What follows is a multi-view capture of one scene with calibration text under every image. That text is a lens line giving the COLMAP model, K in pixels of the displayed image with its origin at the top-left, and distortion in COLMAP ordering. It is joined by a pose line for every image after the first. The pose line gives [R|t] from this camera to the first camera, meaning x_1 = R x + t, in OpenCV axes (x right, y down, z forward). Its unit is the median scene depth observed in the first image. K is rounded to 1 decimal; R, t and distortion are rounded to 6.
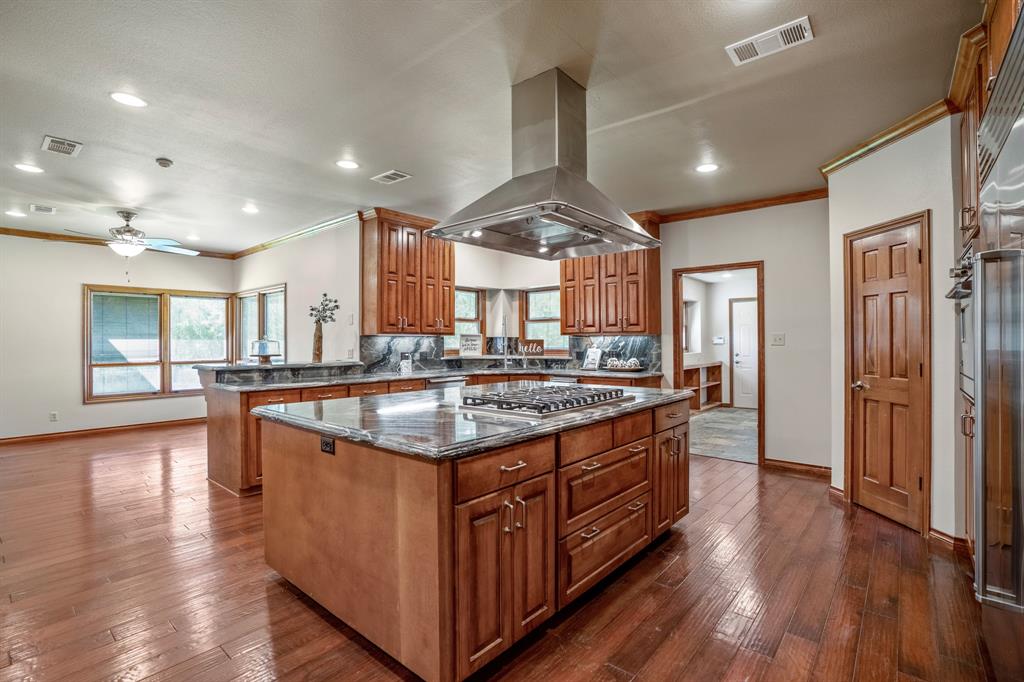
lens RADIAL K [[477.3, 0, 512.0], [0, 477.3, 341.0], [0, 0, 1]] dist [-0.075166, 0.032716]
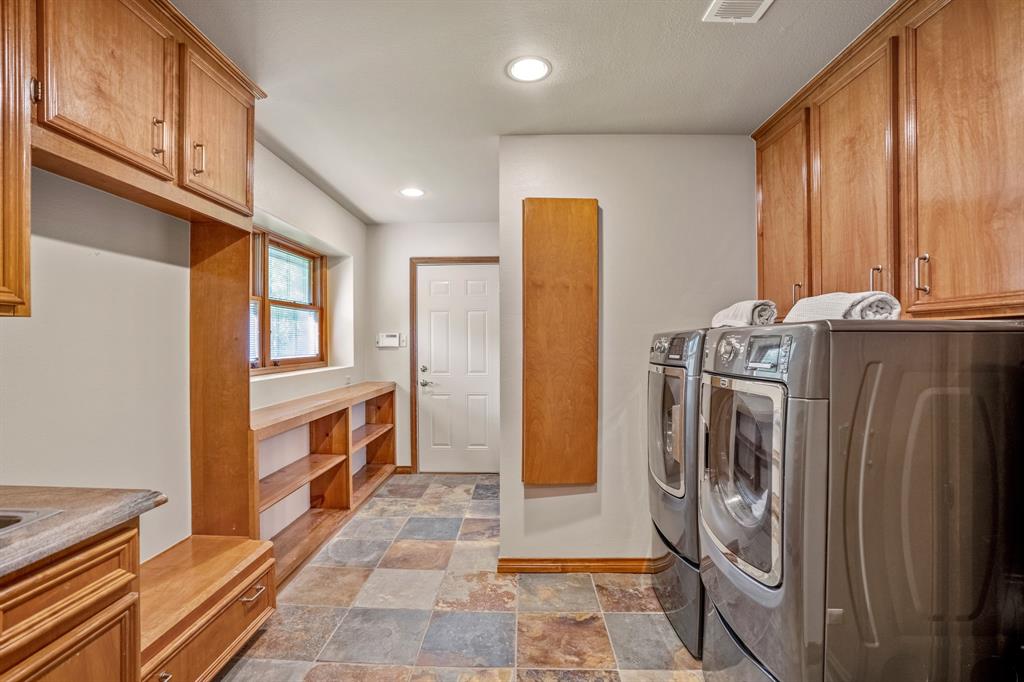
lens RADIAL K [[477.3, 0, 512.0], [0, 477.3, 341.0], [0, 0, 1]] dist [-0.075166, 0.032716]
pose [[0.771860, 0.007527, 0.635748, 0.225756], [-0.009091, 0.999958, -0.000801, -0.001201], [-0.635727, -0.005162, 0.771897, 0.543655]]
